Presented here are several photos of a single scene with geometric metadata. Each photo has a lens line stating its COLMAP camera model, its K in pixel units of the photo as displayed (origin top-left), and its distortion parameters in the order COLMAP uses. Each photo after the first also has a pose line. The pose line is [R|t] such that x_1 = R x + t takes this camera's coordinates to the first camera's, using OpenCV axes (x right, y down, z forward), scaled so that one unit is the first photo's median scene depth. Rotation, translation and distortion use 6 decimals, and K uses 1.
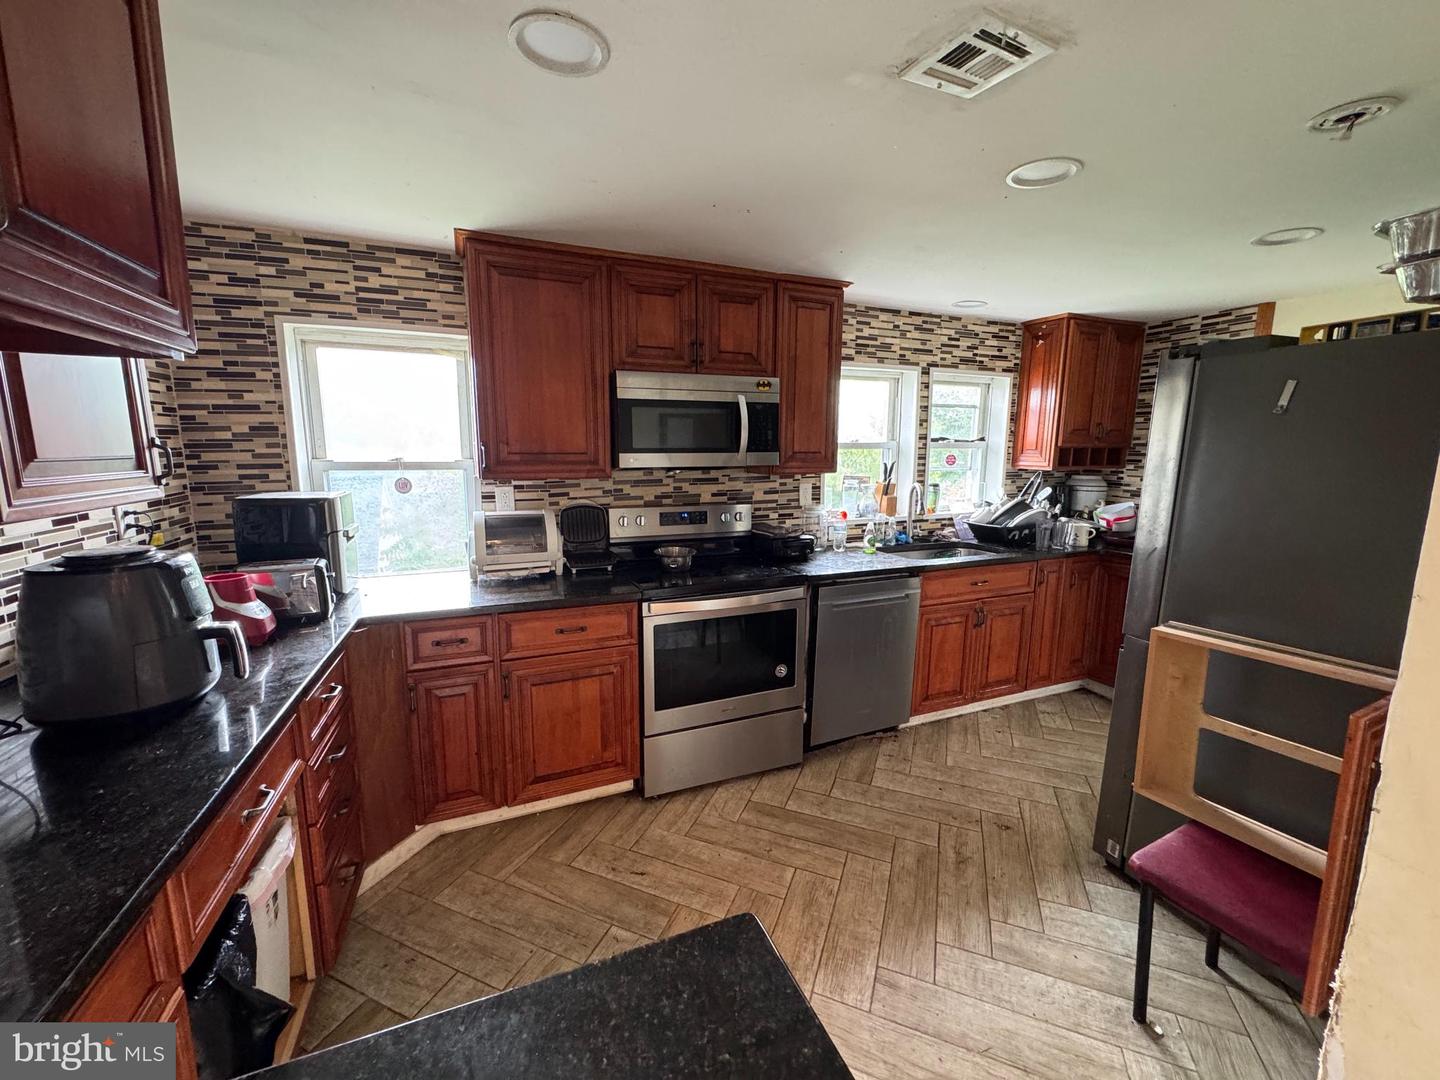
lens RADIAL K [[574.6, 0, 718.9], [0, 574.6, 536.7], [0, 0, 1]] dist [-0.001420, 0.000346]
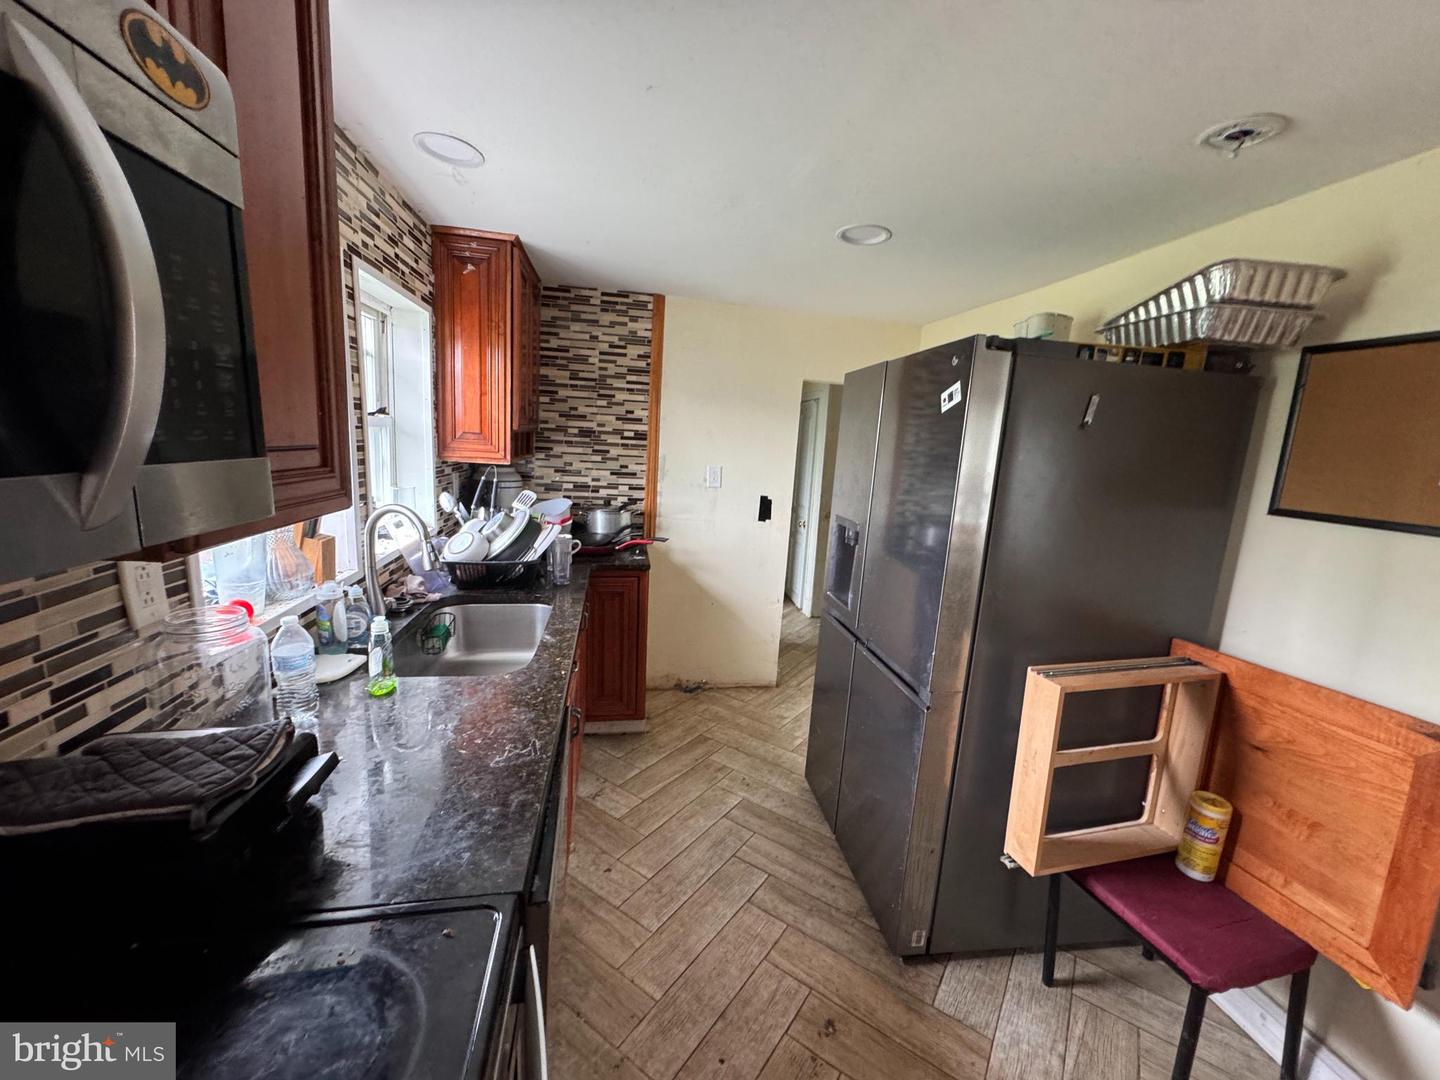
lens RADIAL K [[574.6, 0, 714.1], [0, 574.6, 536.1], [0, 0, 1]] dist [-0.001420, 0.000346]
pose [[0.224659, -0.153381, 0.962290, -0.055290], [0.101803, 0.985825, 0.133364, -0.104188], [-0.969105, 0.068003, 0.237089, 0.638939]]
